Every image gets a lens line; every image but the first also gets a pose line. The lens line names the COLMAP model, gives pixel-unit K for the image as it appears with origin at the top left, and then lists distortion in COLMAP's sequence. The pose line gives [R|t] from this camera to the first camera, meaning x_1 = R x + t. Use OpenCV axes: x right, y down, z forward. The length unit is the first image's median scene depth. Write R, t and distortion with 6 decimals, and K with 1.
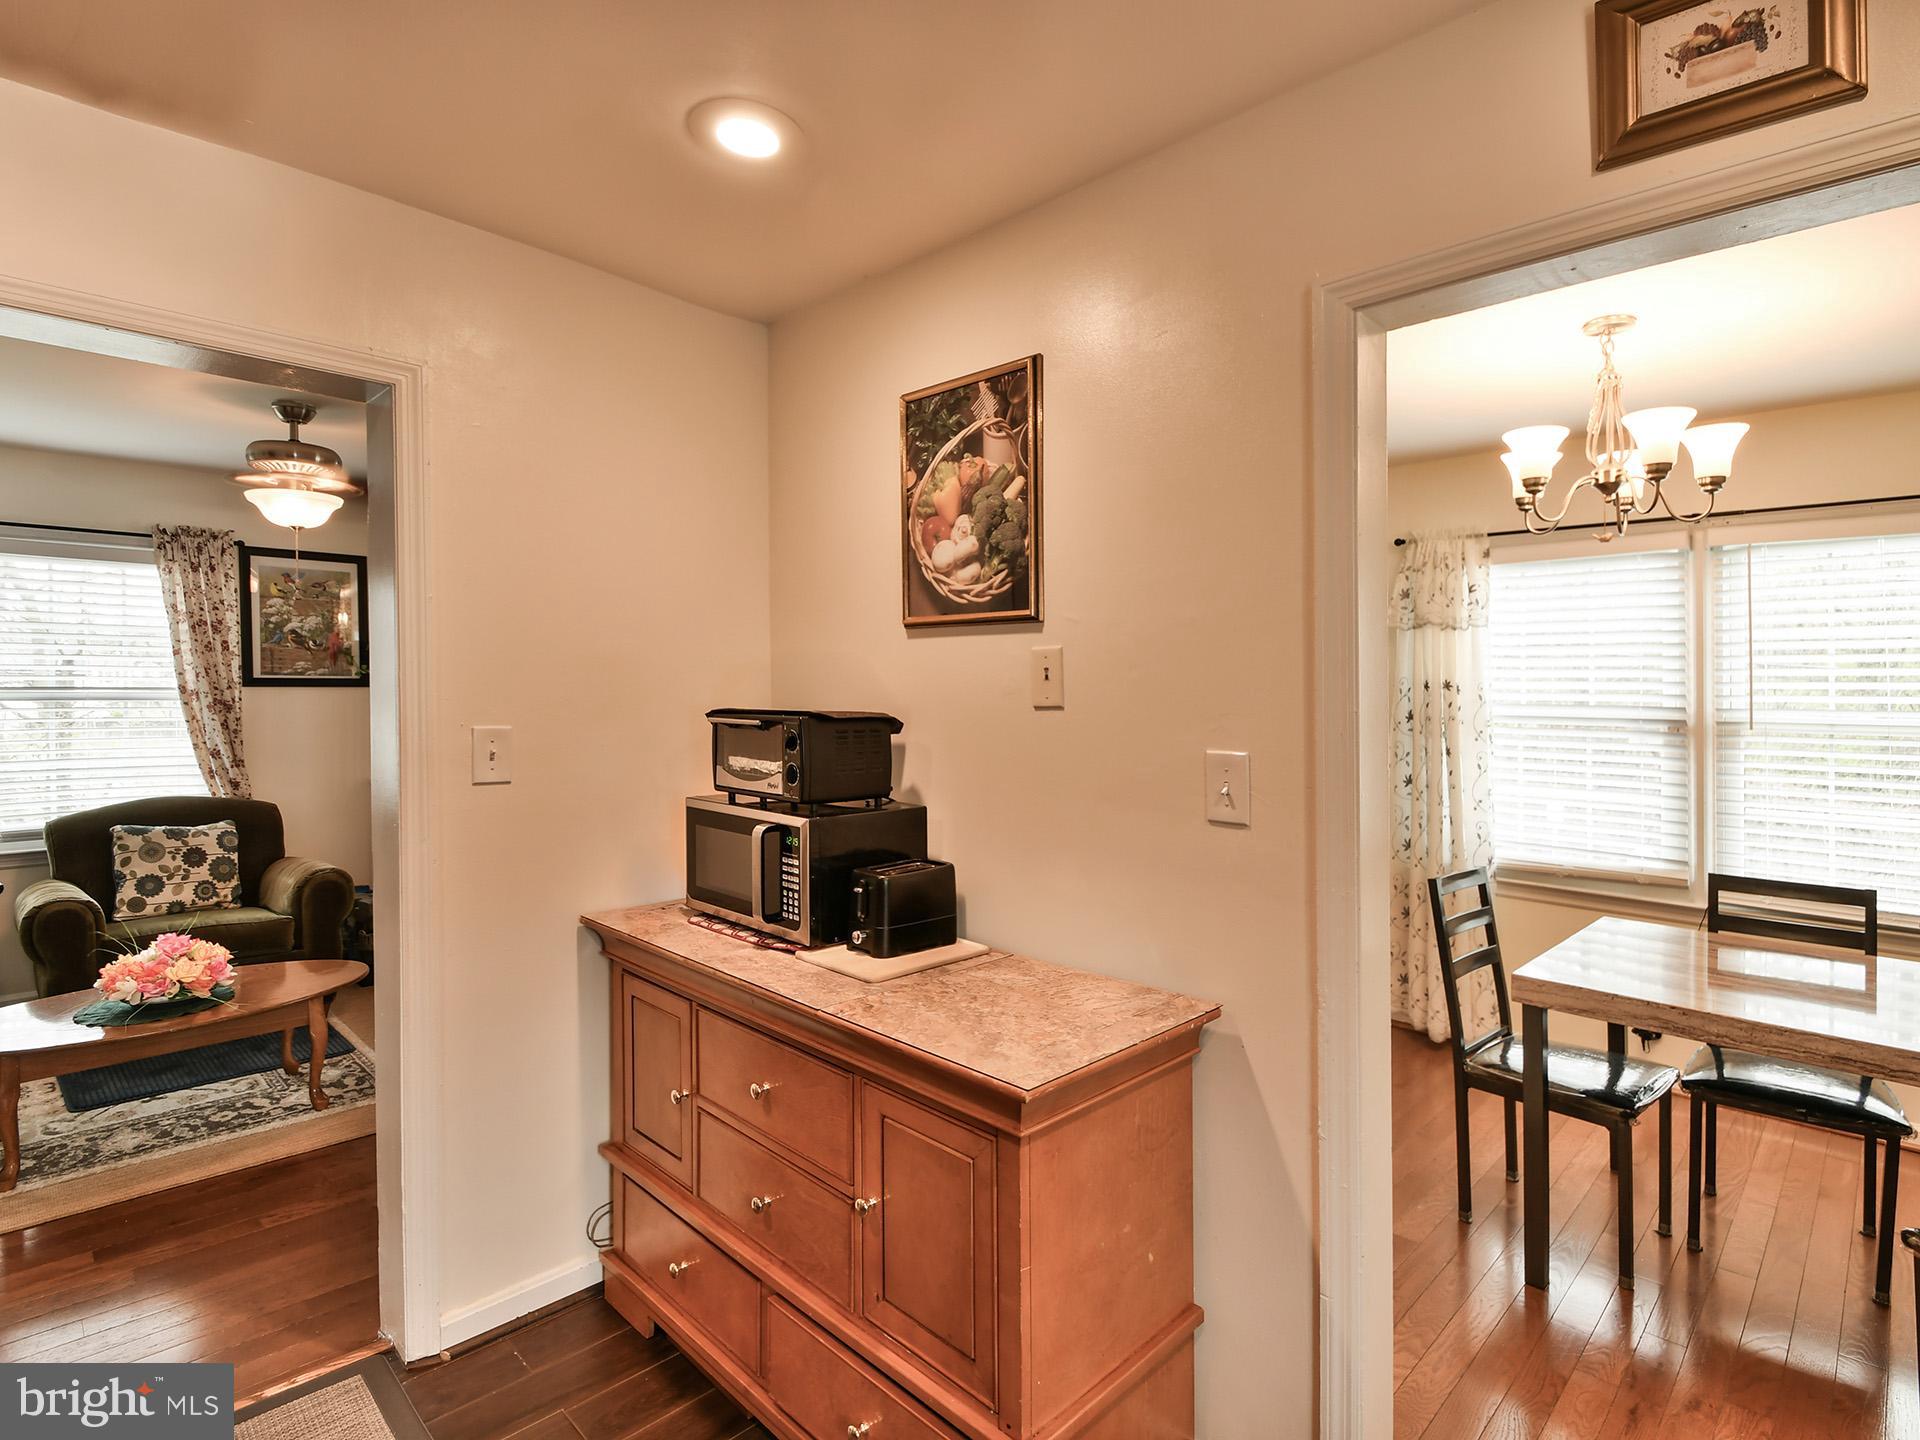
lens RADIAL K [[934.5, 0, 895.6], [0, 934.5, 714.1], [0, 0, 1]] dist [-0.000058, -0.000484]
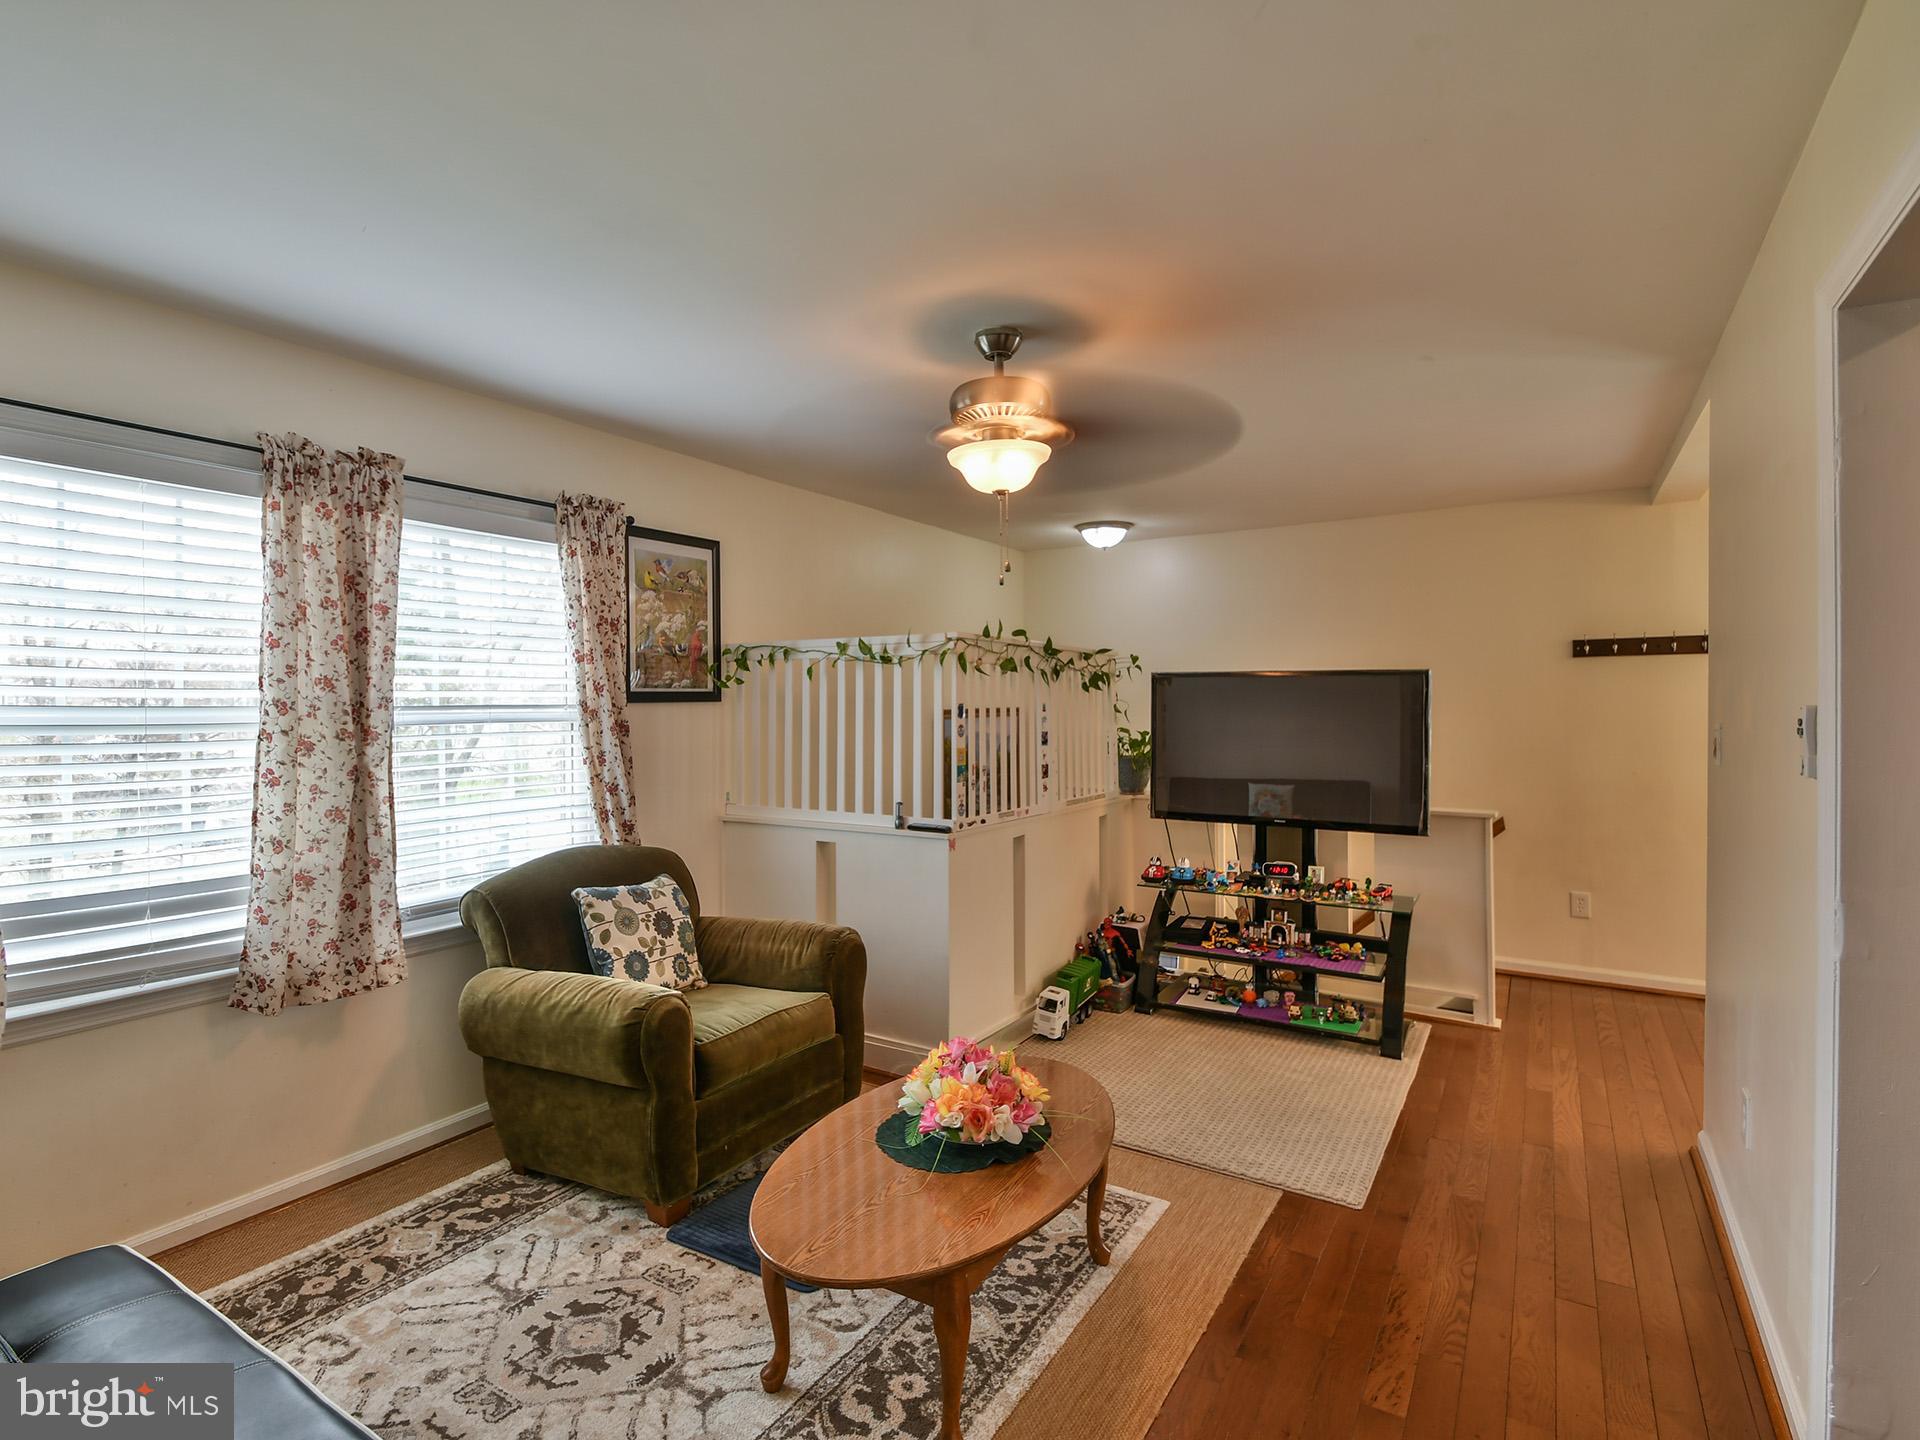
lens RADIAL K [[934.5, 0, 895.6], [0, 934.5, 714.1], [0, 0, 1]] dist [-0.000058, -0.000484]
pose [[0.976871, -0.016156, 0.213217, -0.837199], [0.019229, 0.999739, -0.012343, -0.007283], [-0.212962, 0.016158, 0.976927, 0.239097]]
